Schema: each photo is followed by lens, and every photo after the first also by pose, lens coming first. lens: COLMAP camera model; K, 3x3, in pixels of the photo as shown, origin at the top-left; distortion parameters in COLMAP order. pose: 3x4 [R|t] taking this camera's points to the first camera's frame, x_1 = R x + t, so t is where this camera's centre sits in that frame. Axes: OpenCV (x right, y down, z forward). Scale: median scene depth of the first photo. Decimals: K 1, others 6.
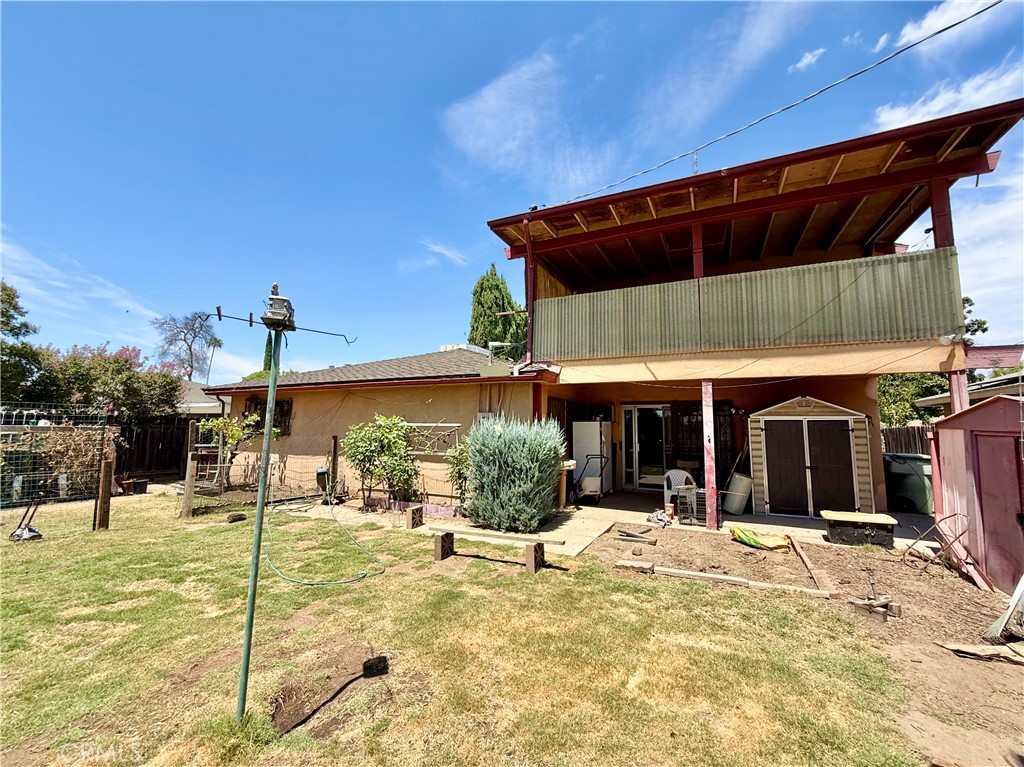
lens RADIAL K [[420.9, 0, 497.3], [0, 420.9, 390.5], [0, 0, 1]] dist [0.000492, -0.000051]
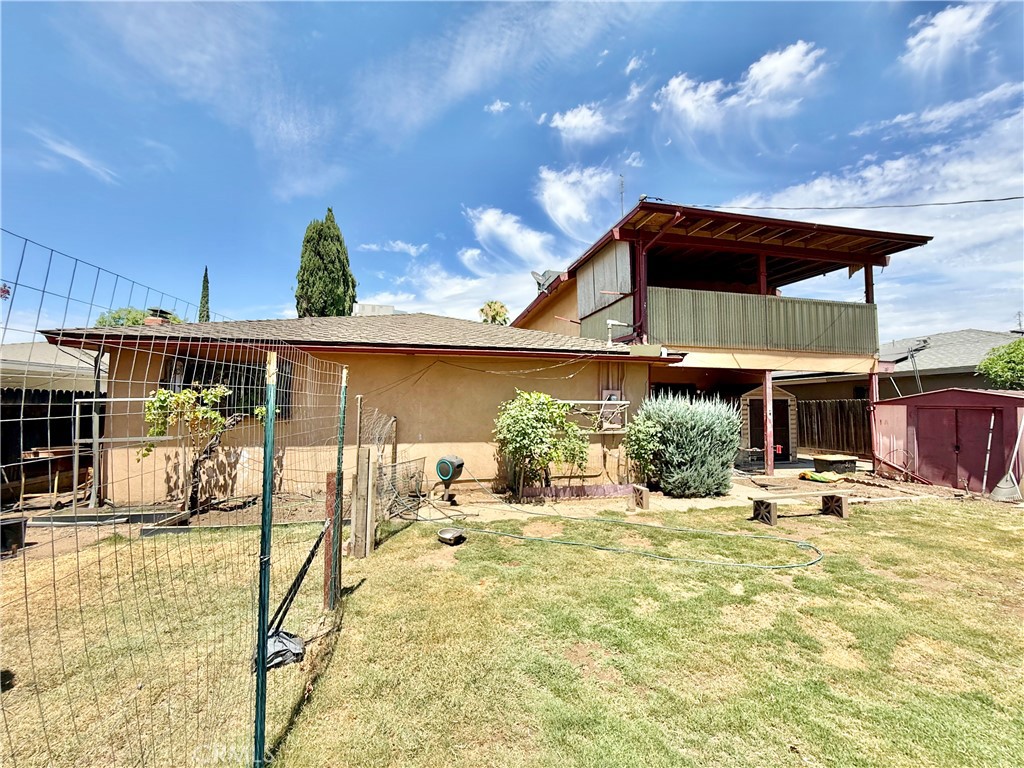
lens RADIAL K [[420.9, 0, 492.4], [0, 420.9, 387.4], [0, 0, 1]] dist [0.000492, -0.000051]
pose [[0.787832, 0.023588, 0.615438, -0.971725], [-0.050386, 0.998385, 0.026235, 0.037745], [-0.613825, -0.051678, 0.787748, 0.420027]]
